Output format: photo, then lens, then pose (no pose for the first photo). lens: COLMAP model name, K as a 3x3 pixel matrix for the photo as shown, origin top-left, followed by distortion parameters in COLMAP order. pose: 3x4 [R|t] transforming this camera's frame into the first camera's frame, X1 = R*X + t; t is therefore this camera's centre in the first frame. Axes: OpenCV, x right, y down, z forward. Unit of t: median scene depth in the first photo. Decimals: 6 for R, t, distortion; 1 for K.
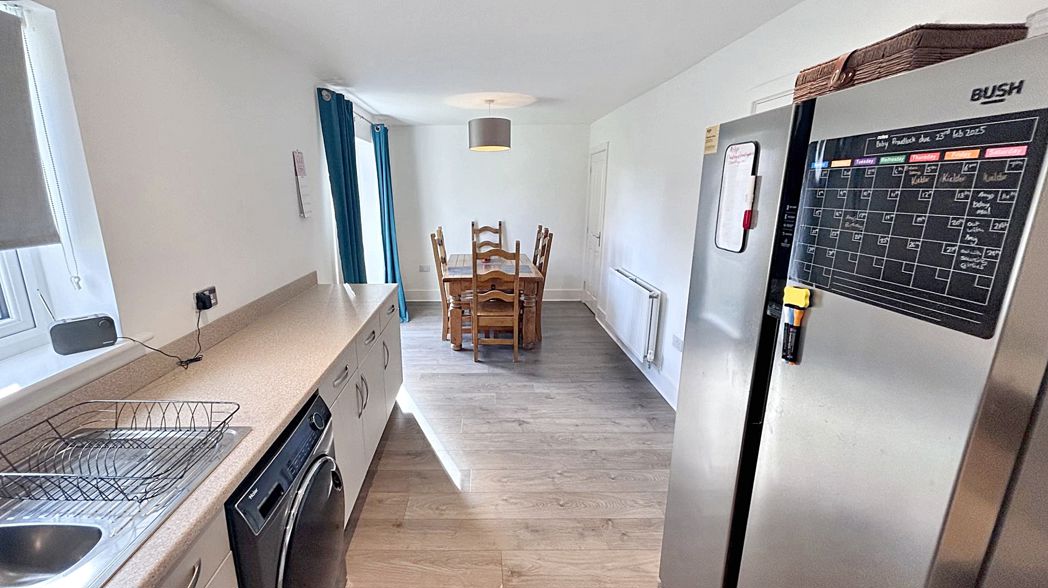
lens RADIAL K [[421.0, 0, 483.3], [0, 421.0, 287.3], [0, 0, 1]] dist [-0.005902, 0.000781]
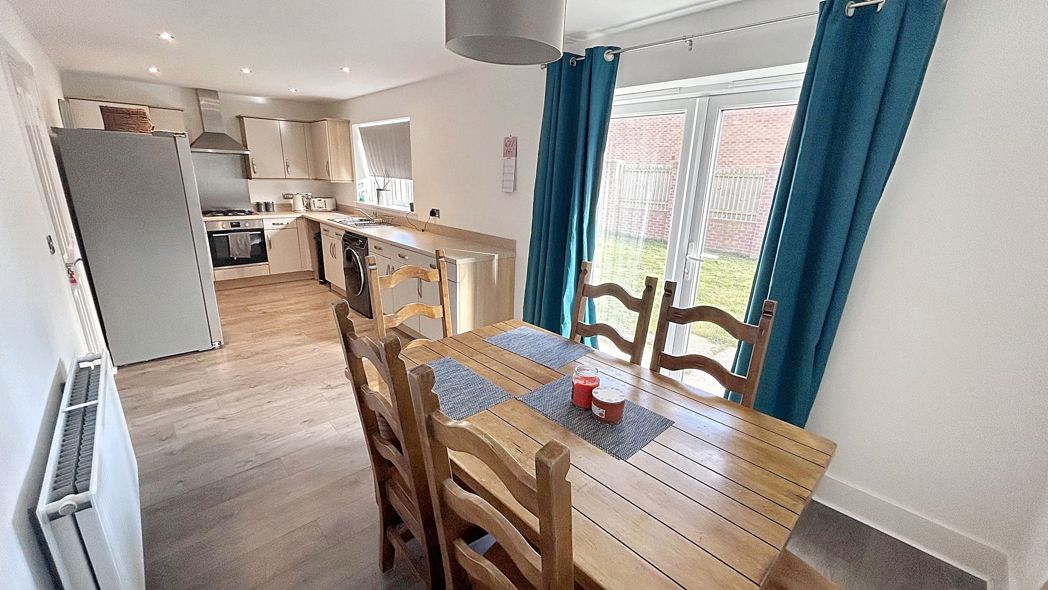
lens RADIAL K [[421.0, 0, 526.3], [0, 421.0, 291.1], [0, 0, 1]] dist [-0.005902, 0.000781]
pose [[-0.730186, 0.169957, -0.661772, 1.156929], [-0.181931, 0.885237, 0.428085, -1.299990], [0.658581, 0.432979, -0.615467, 5.620536]]
